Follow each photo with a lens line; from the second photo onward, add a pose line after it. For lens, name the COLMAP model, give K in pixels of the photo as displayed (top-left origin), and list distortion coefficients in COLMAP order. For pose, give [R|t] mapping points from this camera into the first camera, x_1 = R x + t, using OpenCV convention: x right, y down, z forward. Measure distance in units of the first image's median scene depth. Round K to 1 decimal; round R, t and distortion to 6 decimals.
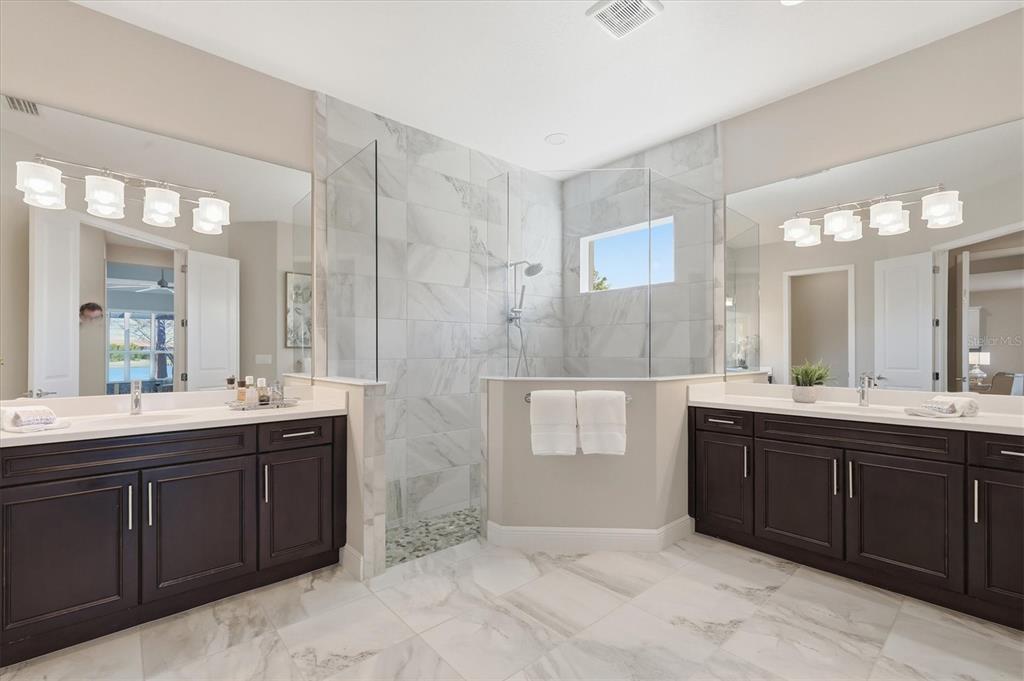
lens RADIAL K [[447.3, 0, 512.5], [0, 447.3, 349.6], [0, 0, 1]] dist [0.000614, 0.000373]
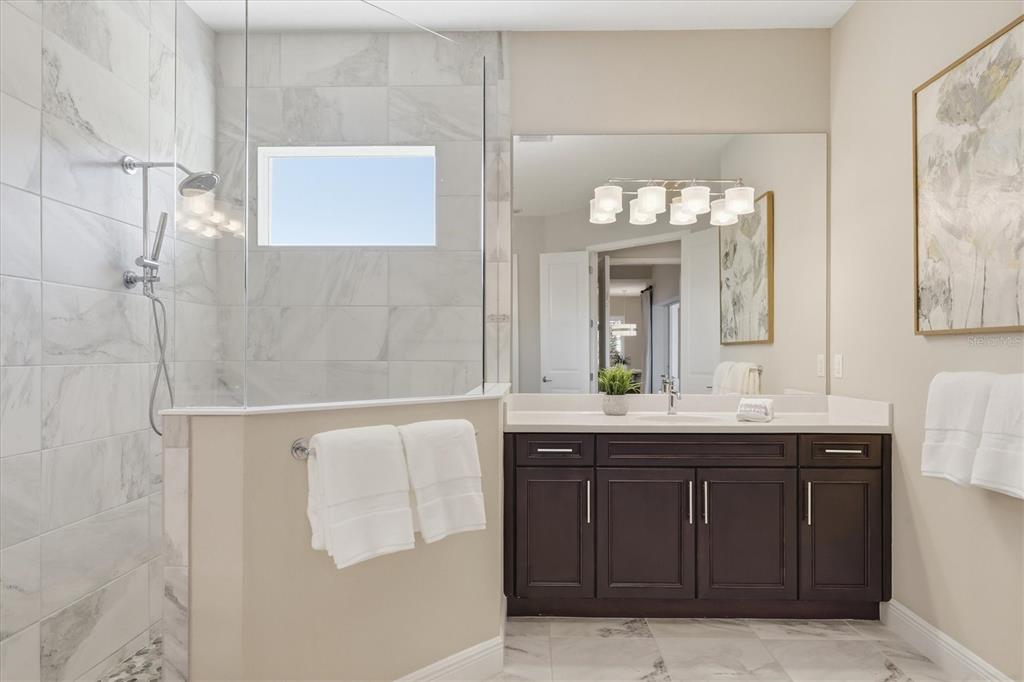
lens RADIAL K [[597.0, 0, 512.9], [0, 597.0, 351.0], [0, 0, 1]] dist [-0.000066, 0.002185]
pose [[0.683159, 0.004239, 0.730257, -0.261266], [-0.007005, 0.999975, 0.000748, 0.002956], [-0.730236, -0.005626, 0.683172, 0.393867]]
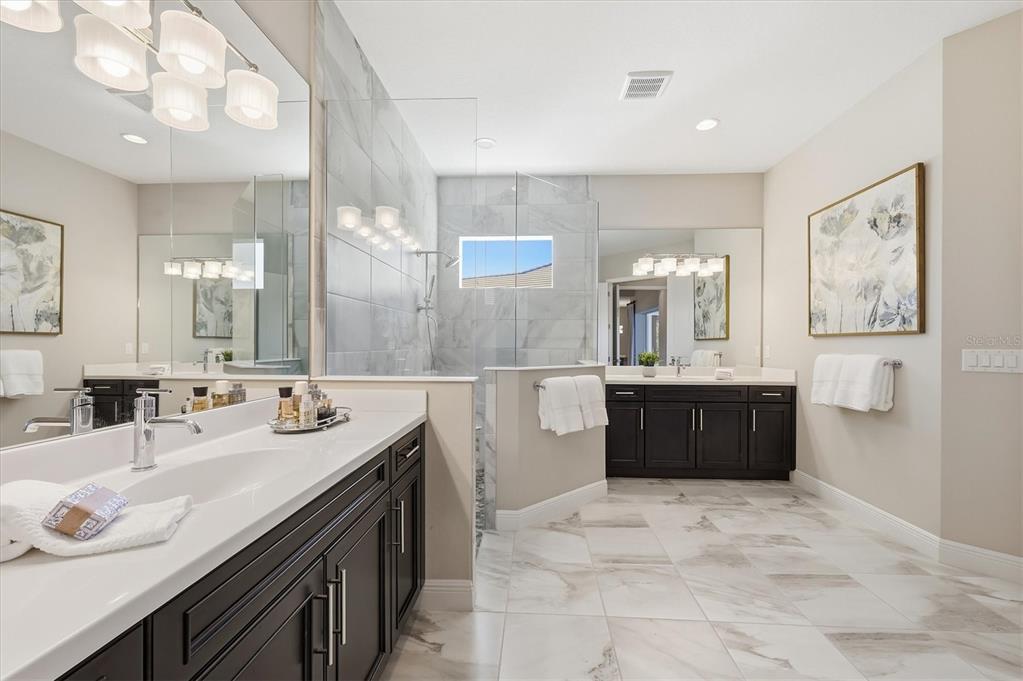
lens RADIAL K [[415.8, 0, 513.8], [0, 415.8, 343.5], [0, 0, 1]] dist [0.003995, 0.000349]
pose [[0.702738, 0.004733, 0.711433, -0.697305], [-0.009916, 0.999946, 0.003143, 0.002490], [-0.711379, -0.009263, 0.702747, 0.317263]]
